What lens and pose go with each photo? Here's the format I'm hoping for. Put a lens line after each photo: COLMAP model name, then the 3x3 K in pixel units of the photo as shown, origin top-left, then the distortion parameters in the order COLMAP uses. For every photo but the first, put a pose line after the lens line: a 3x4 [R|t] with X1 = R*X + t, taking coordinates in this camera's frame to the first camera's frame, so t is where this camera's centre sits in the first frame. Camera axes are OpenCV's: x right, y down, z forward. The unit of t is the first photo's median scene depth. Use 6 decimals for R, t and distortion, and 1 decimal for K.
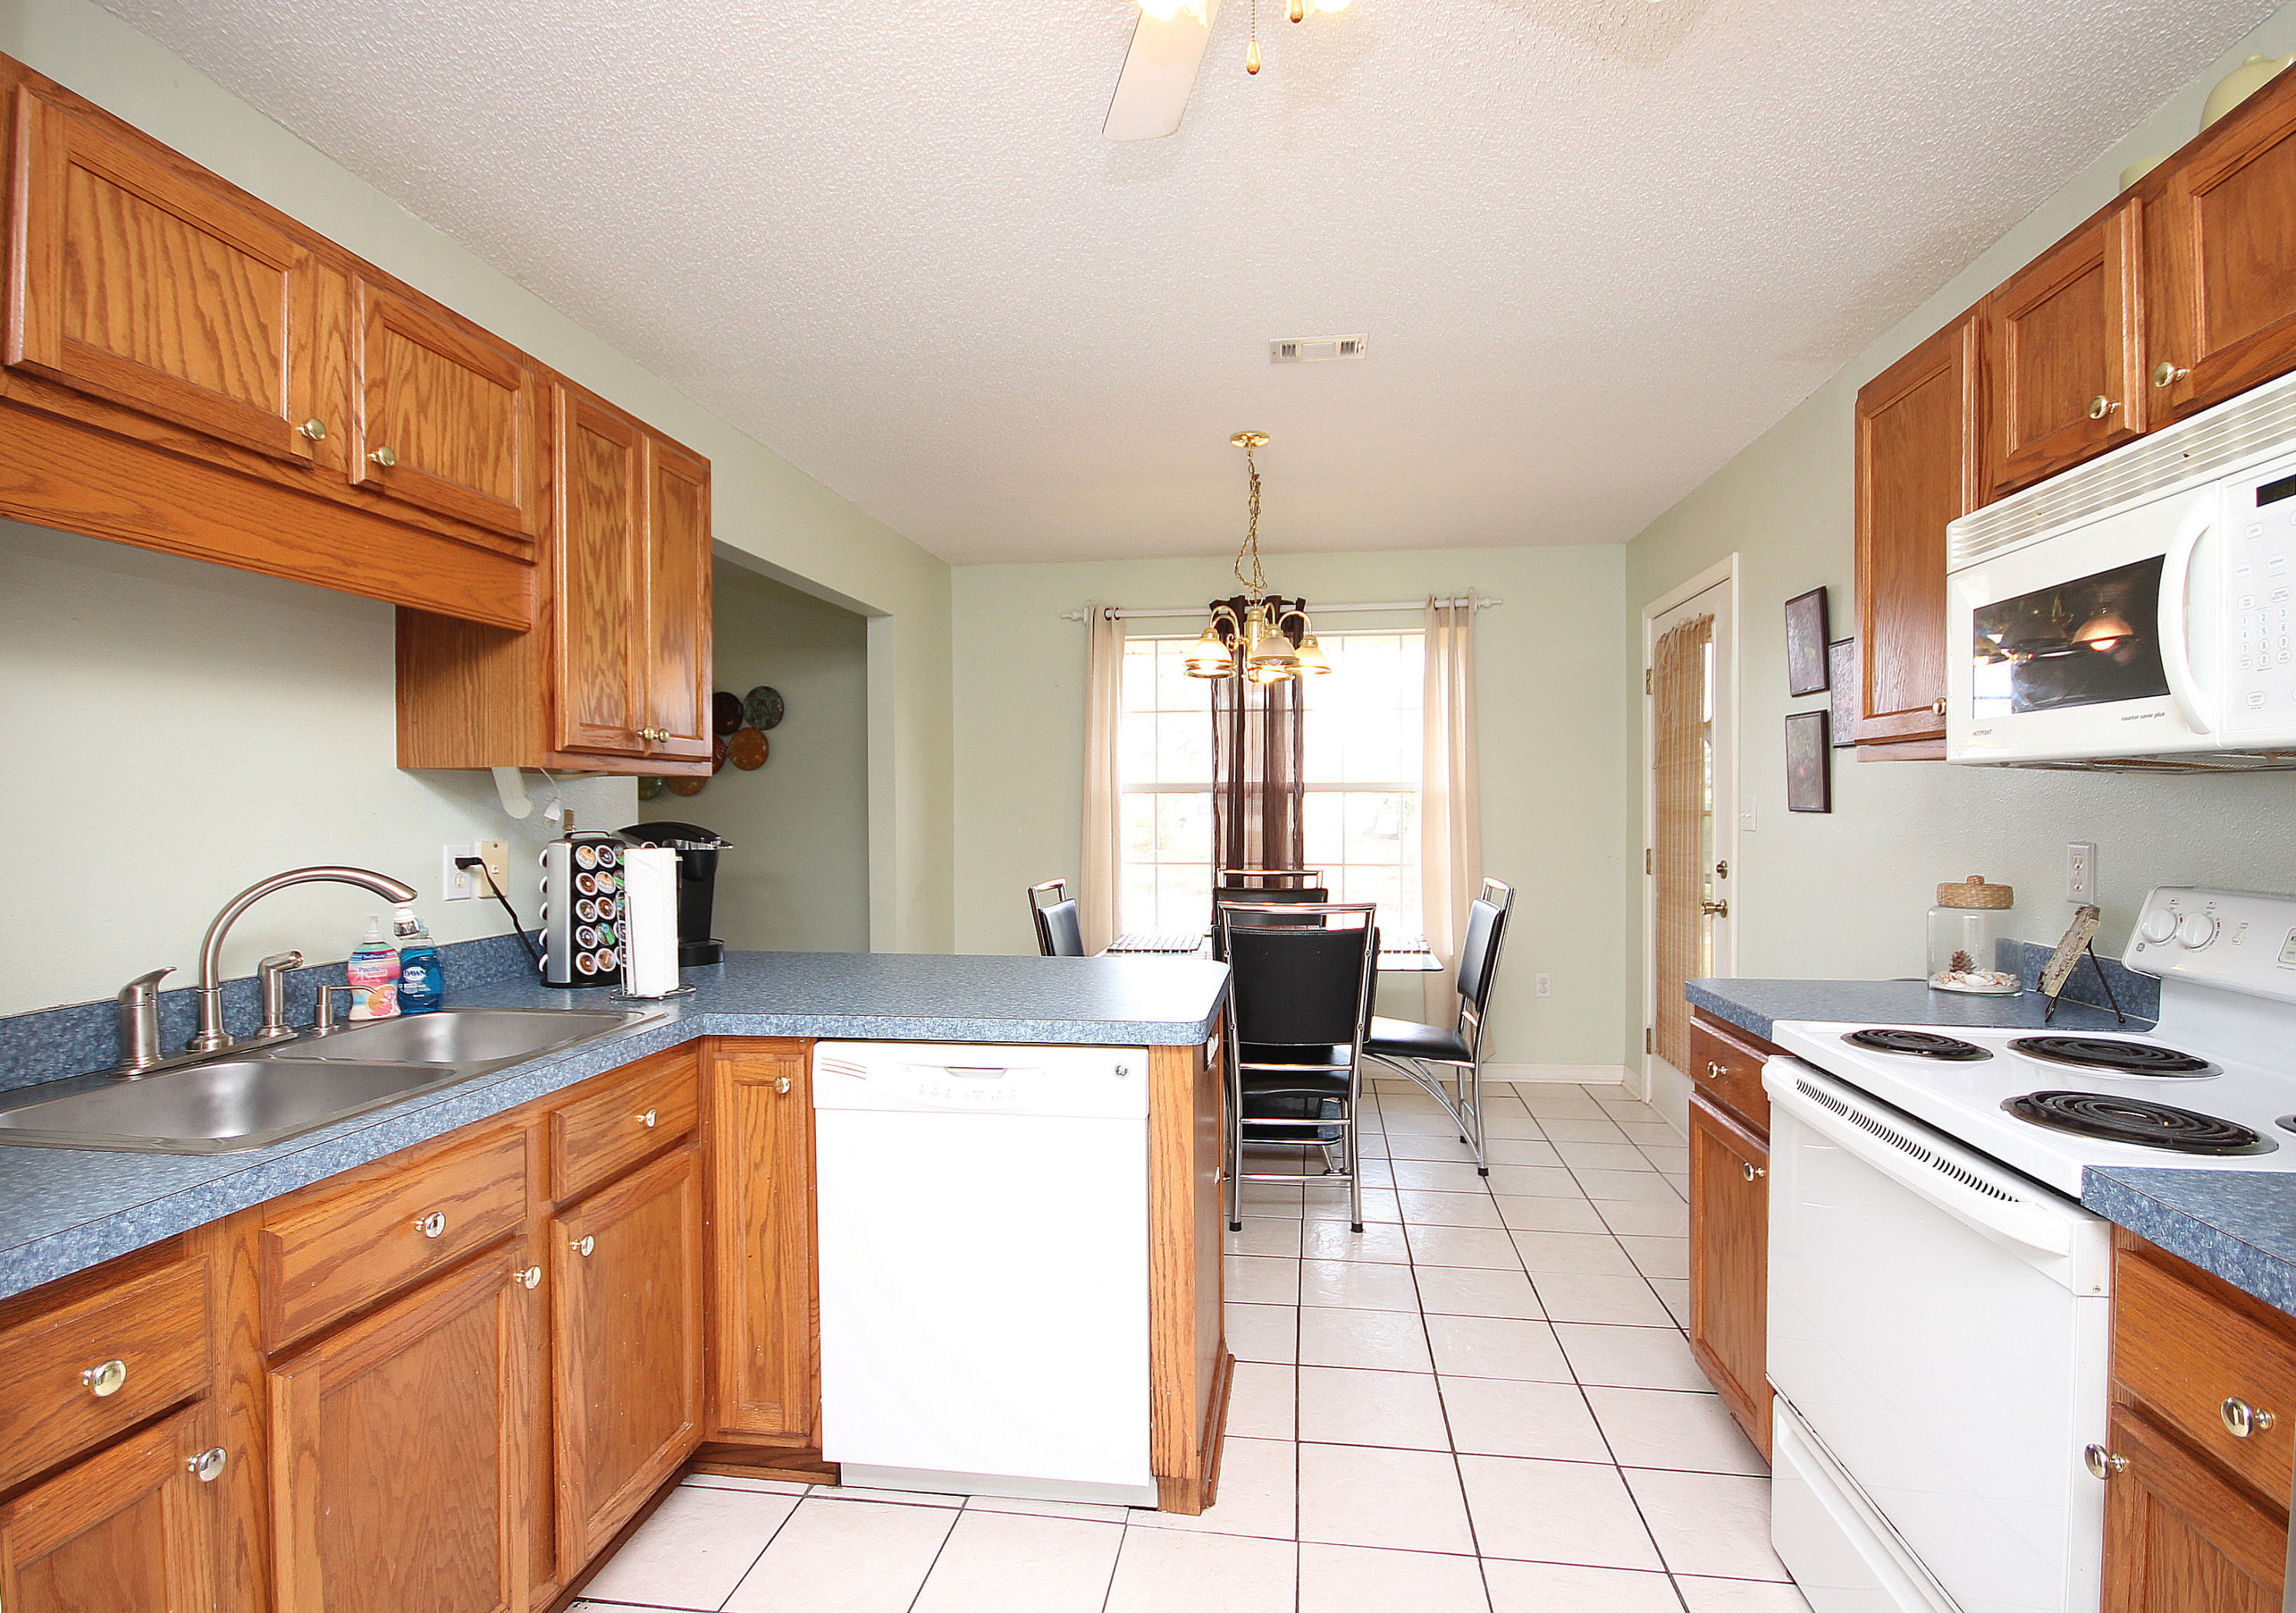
lens RADIAL K [[1099.9, 0, 1144.6], [0, 1099.9, 807.3], [0, 0, 1]] dist [-0.000413, 0.000000]
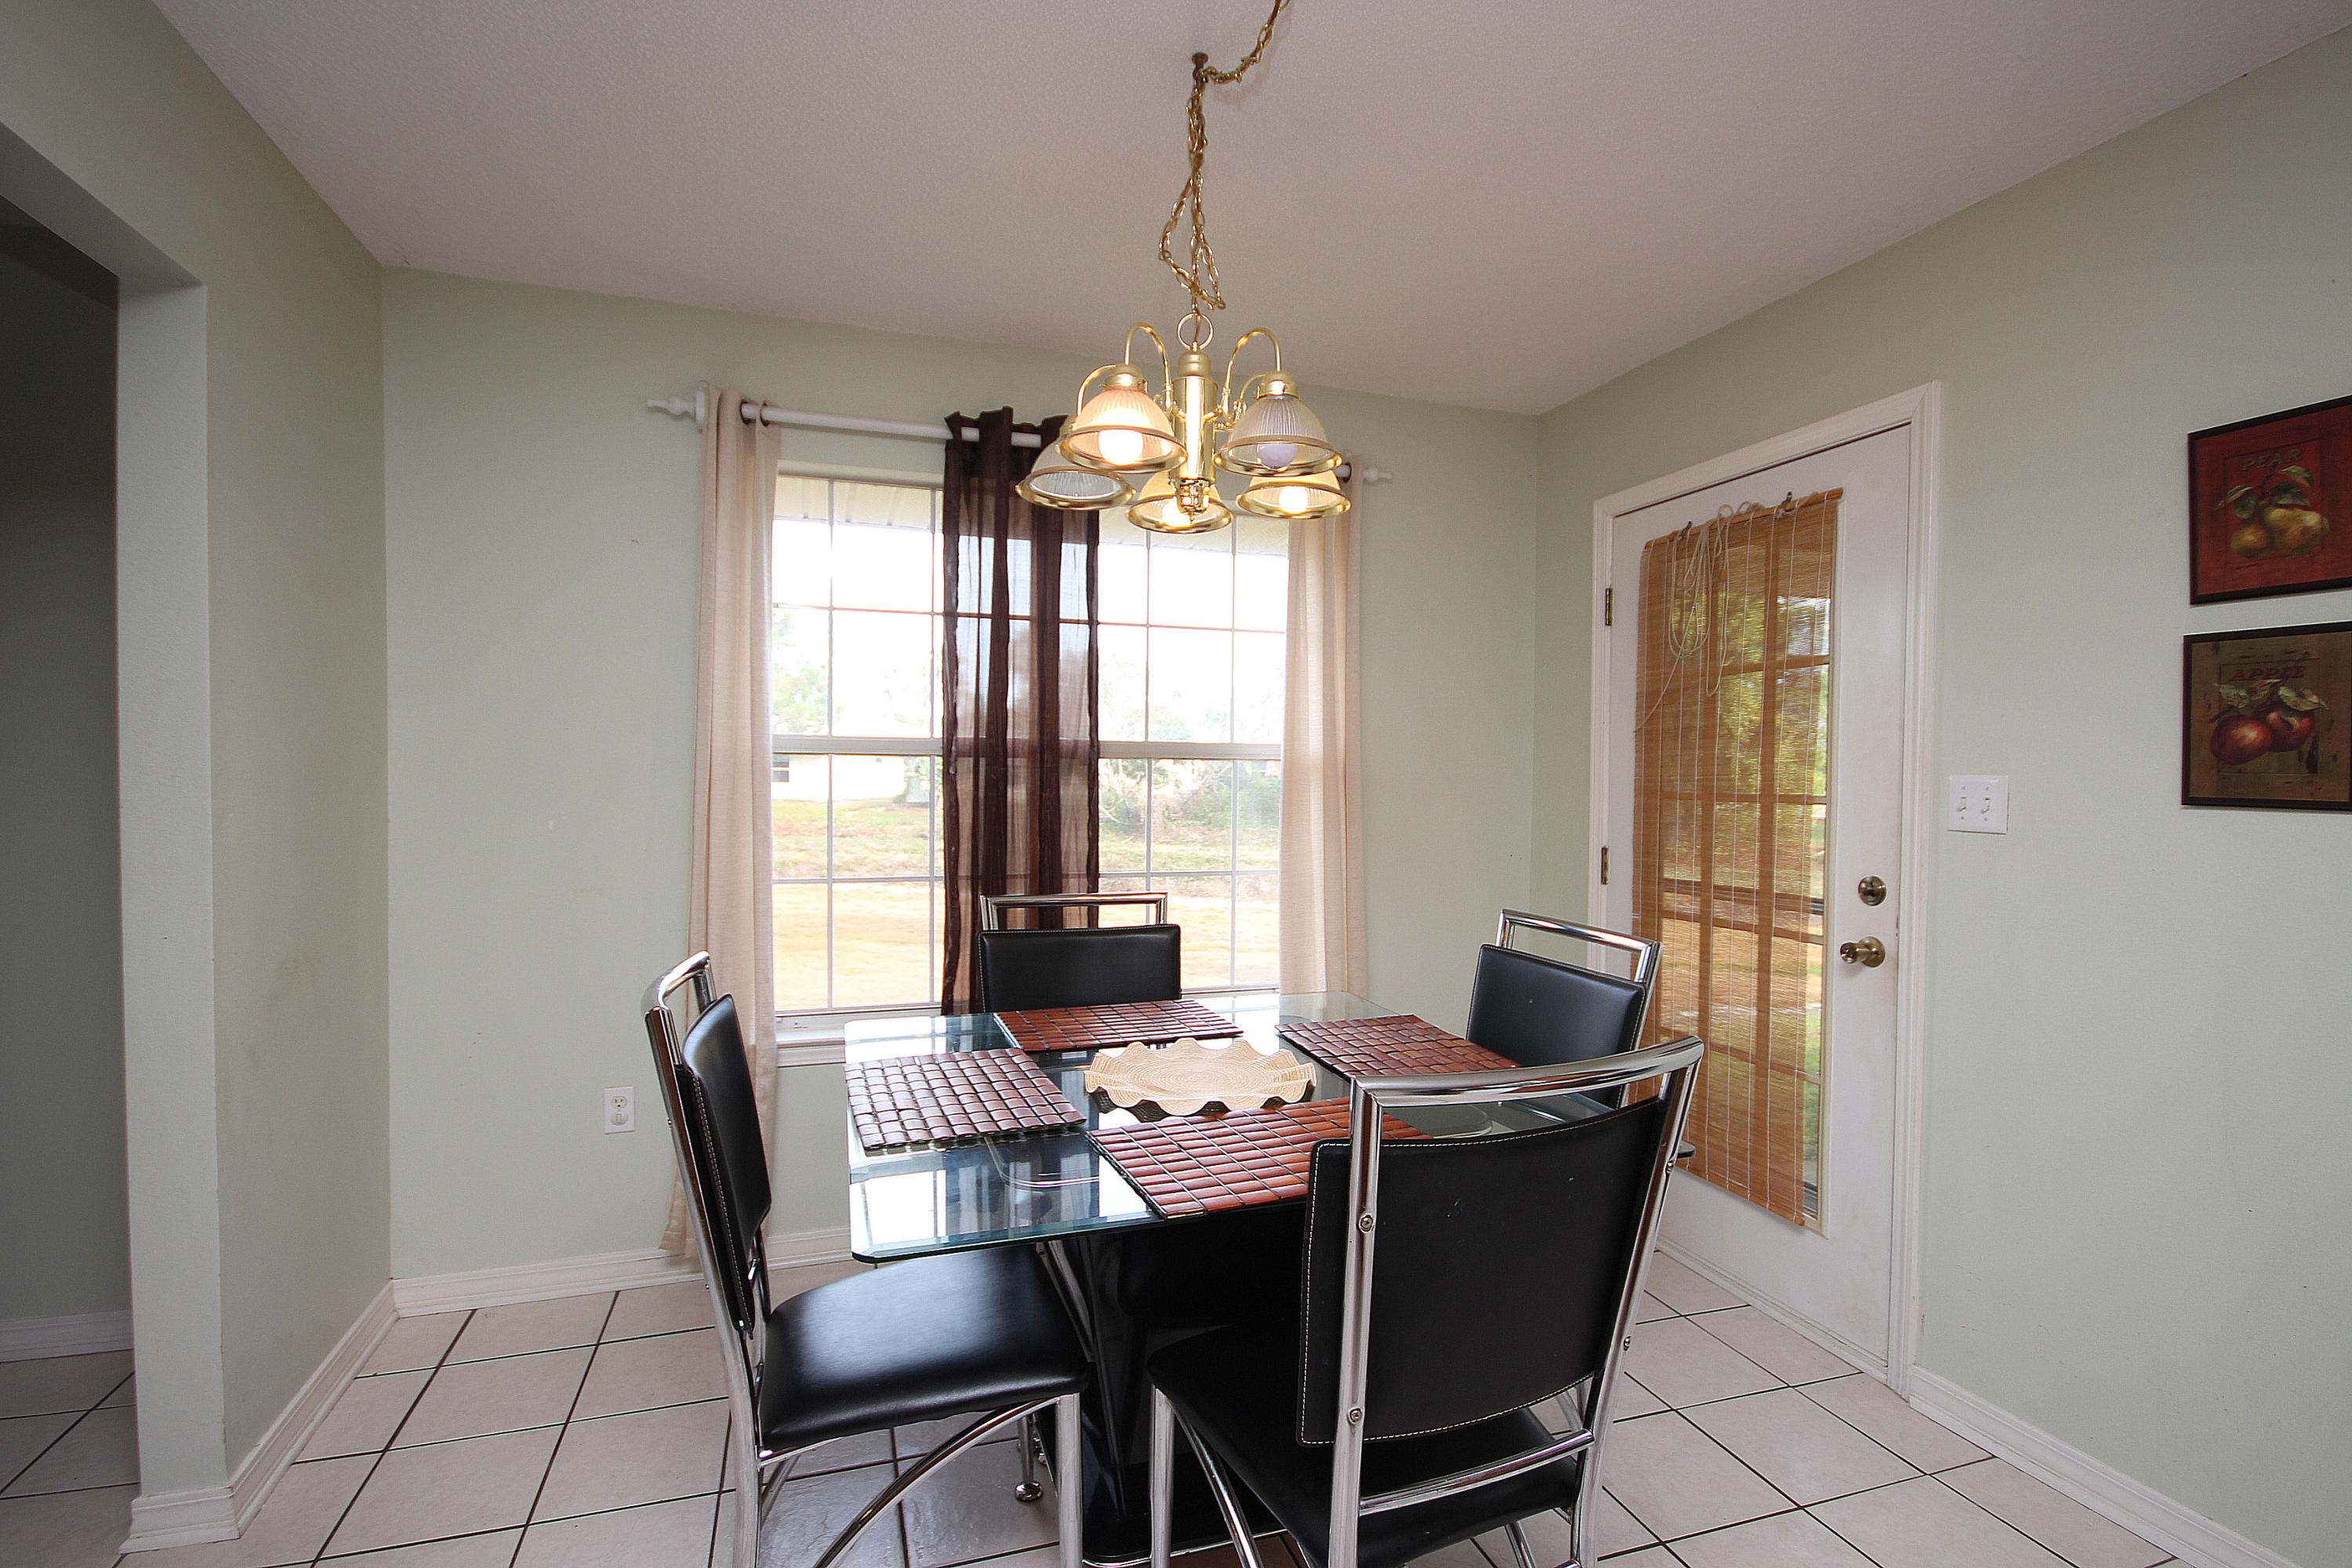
lens RADIAL K [[1084.6, 0, 1180.4], [0, 1084.6, 791.7], [0, 0, 1]] dist [0.000447, -0.010903]
pose [[0.890669, 0.001918, 0.454648, -0.085139], [-0.009163, 0.999864, 0.013732, -0.002882], [-0.454560, -0.016396, 0.890565, 0.445298]]
